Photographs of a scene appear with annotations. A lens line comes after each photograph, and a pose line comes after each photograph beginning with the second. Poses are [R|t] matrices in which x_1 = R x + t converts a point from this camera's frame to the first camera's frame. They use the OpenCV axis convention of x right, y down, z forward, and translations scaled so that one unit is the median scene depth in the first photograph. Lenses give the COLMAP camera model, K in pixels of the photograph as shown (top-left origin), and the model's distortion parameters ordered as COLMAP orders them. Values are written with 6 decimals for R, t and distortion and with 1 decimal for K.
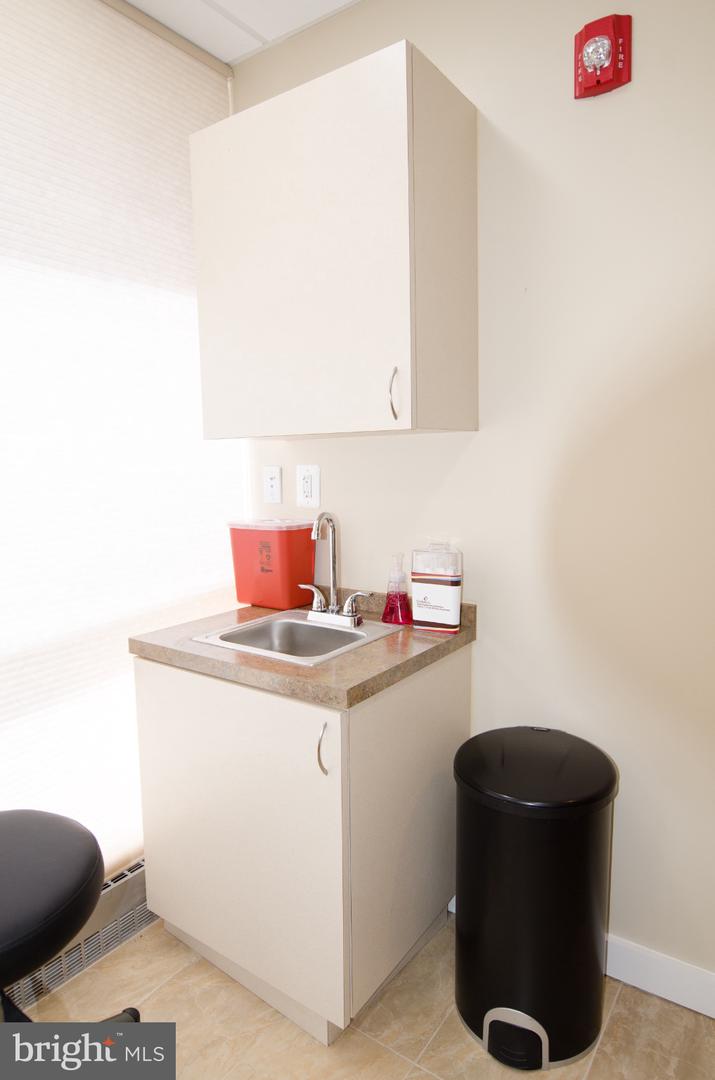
lens RADIAL K [[652.5, 0, 357.5], [0, 652.5, 540.0], [0, 0, 1]] dist [-0.000560, 0.000191]
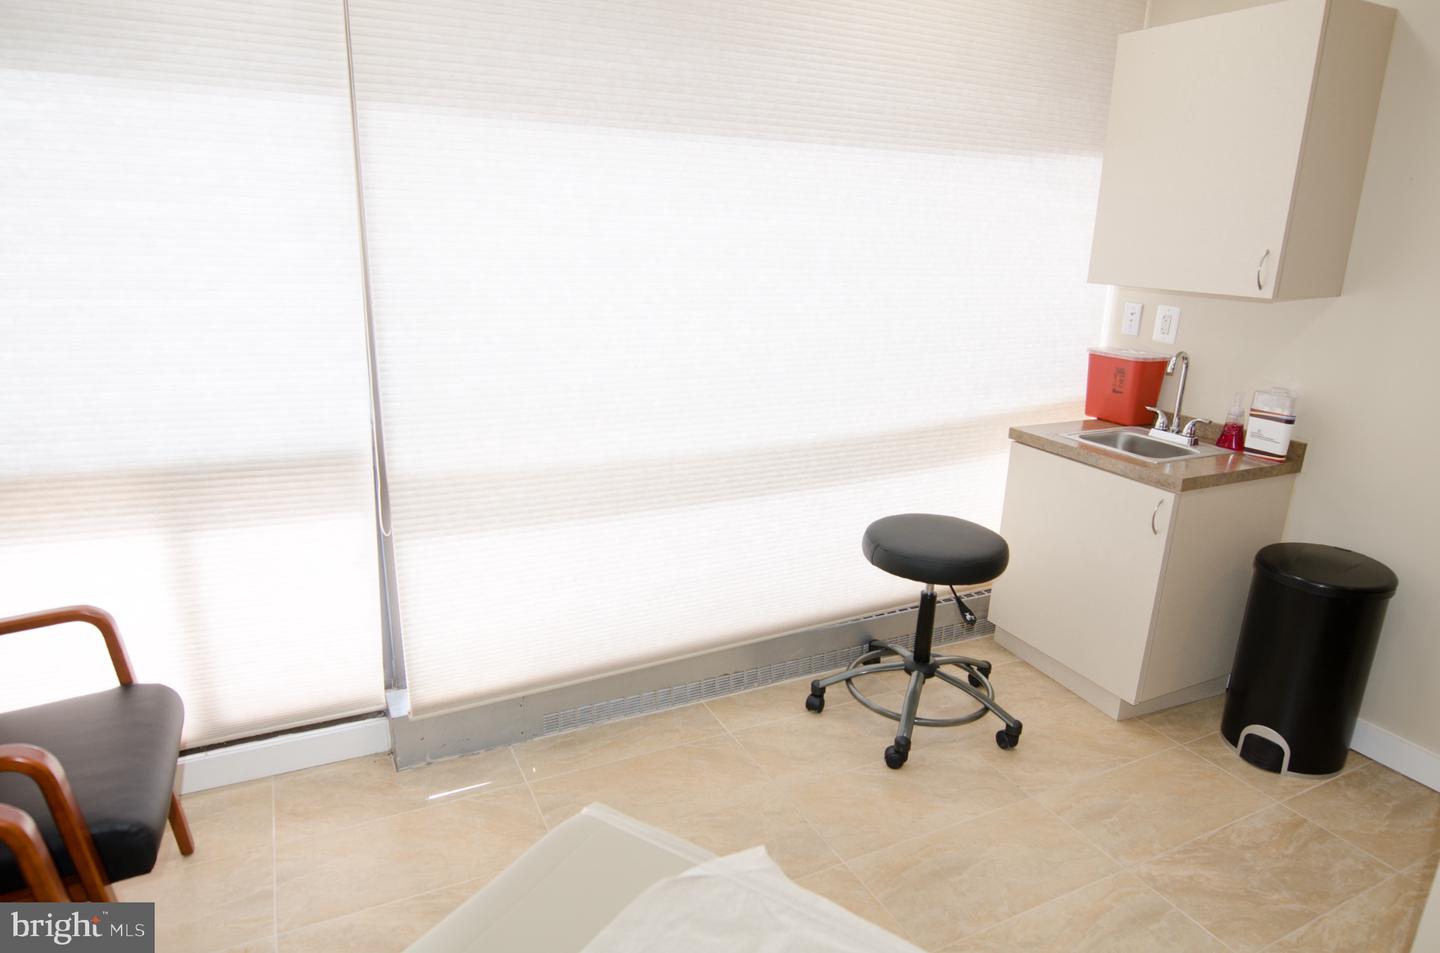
lens RADIAL K [[863.6, 0, 720.0], [0, 863.6, 476.5], [0, 0, 1]] dist [-0.025035, 0.000772]
pose [[0.876750, 0.171566, -0.449305, -0.048080], [-0.097981, 0.978334, 0.182381, -0.021091], [0.470860, -0.115879, 0.874564, -0.890278]]
